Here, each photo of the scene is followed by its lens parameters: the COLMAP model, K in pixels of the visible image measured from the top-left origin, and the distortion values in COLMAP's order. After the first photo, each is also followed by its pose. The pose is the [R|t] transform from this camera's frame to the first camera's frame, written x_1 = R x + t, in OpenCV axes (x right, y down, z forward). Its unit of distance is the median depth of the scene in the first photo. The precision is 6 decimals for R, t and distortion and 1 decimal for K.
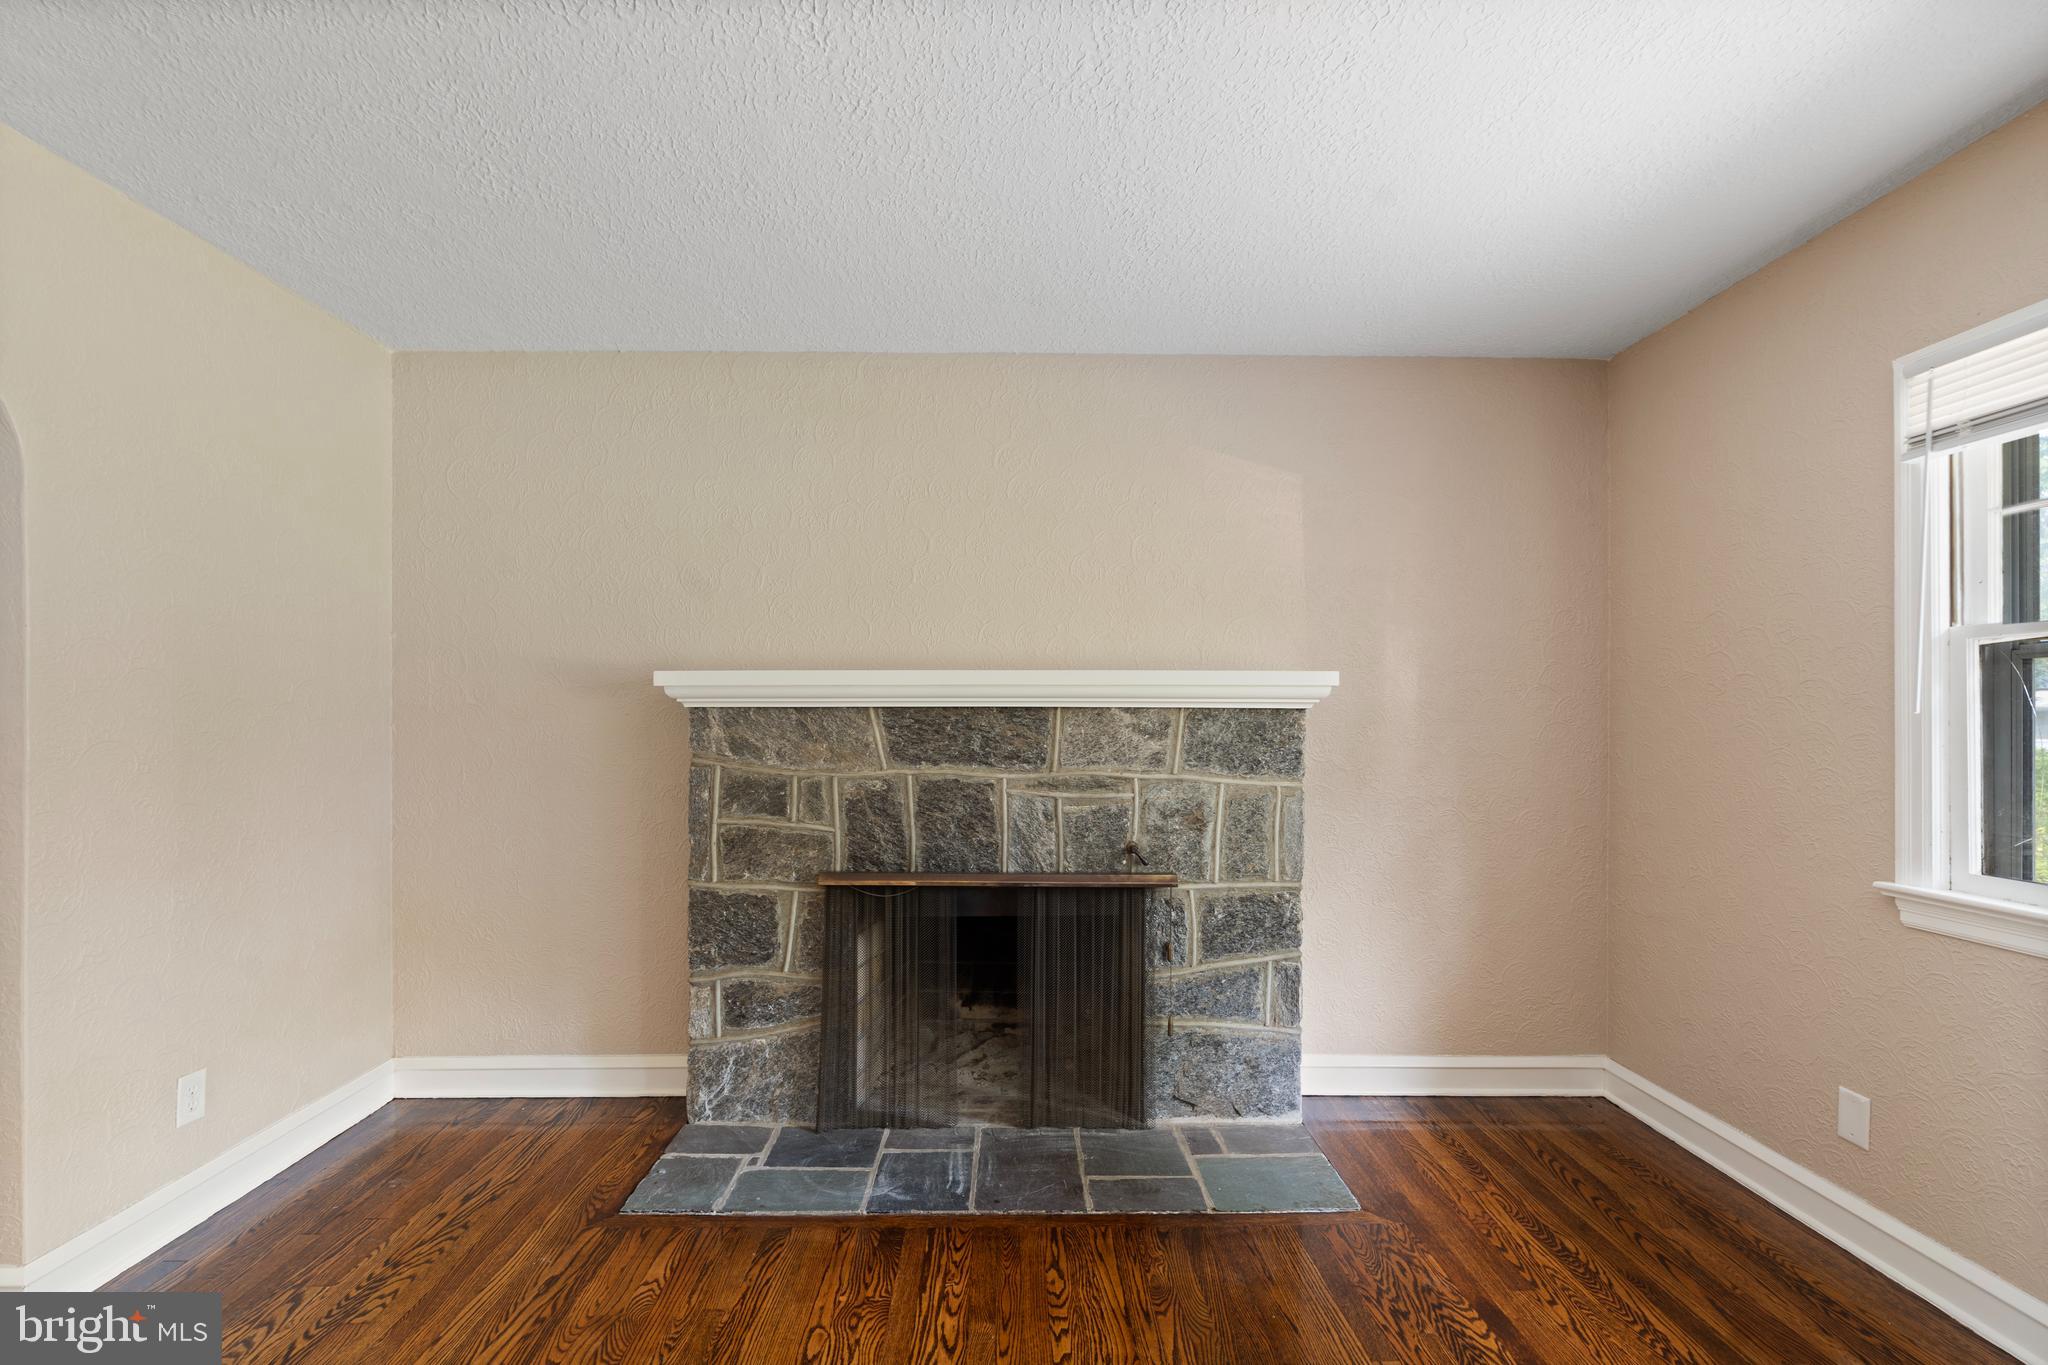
lens RADIAL K [[936.3, 0, 1017.5], [0, 936.3, 722.4], [0, 0, 1]] dist [-0.010854, -0.000455]
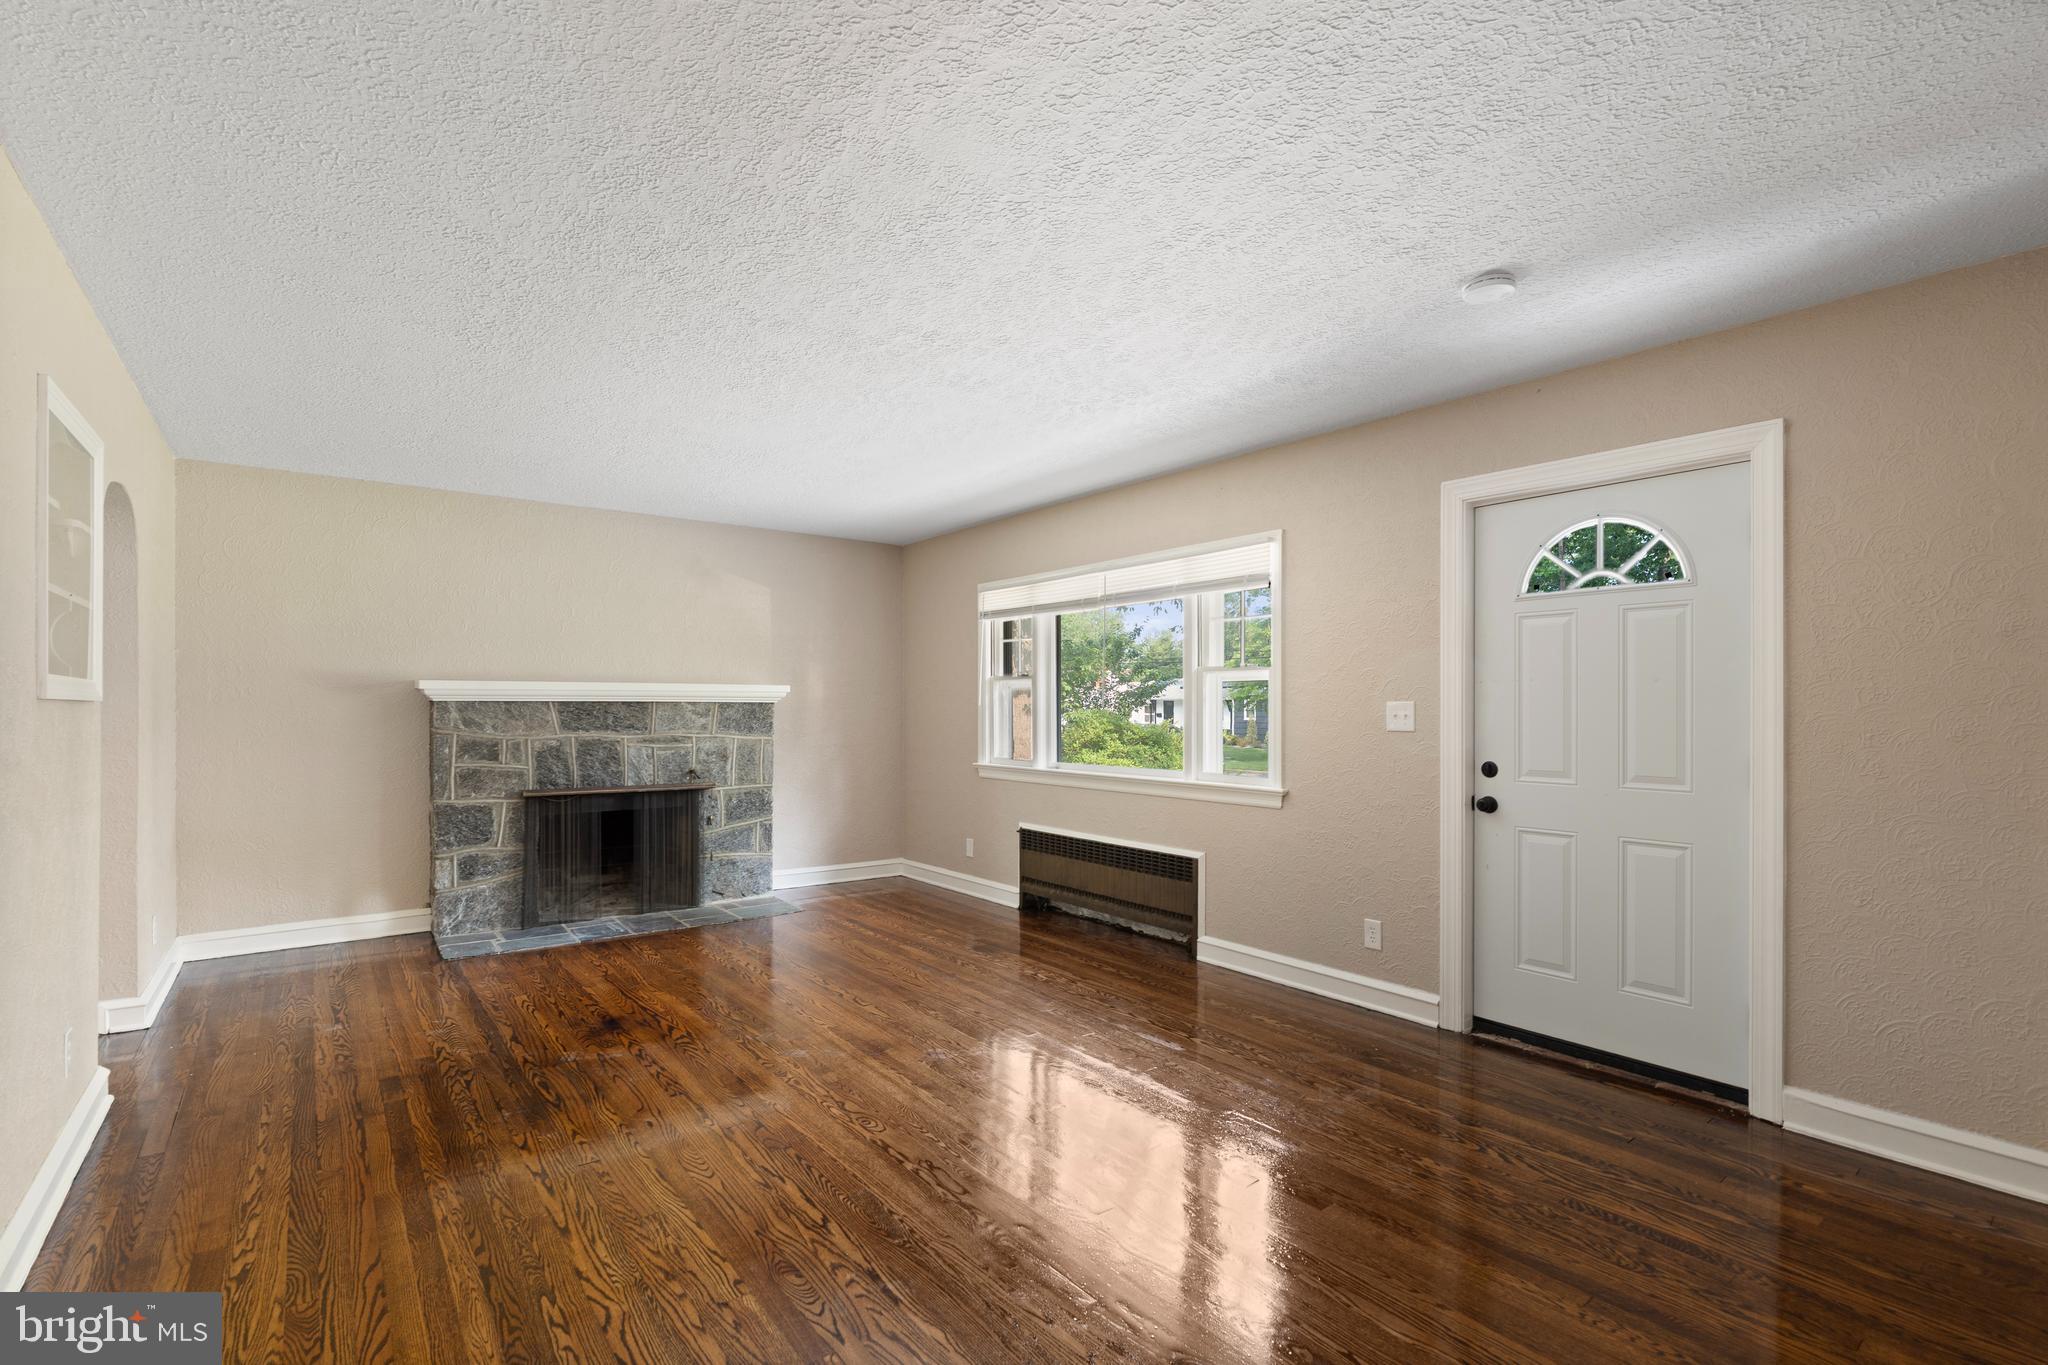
lens RADIAL K [[936.3, 0, 1022.1], [0, 936.3, 693.3], [0, 0, 1]] dist [-0.010854, -0.000455]
pose [[0.810578, 0.008836, 0.585564, -0.486230], [0.003418, 0.999798, -0.019817, 0.007978], [-0.585621, 0.018065, 0.810384, -1.067816]]
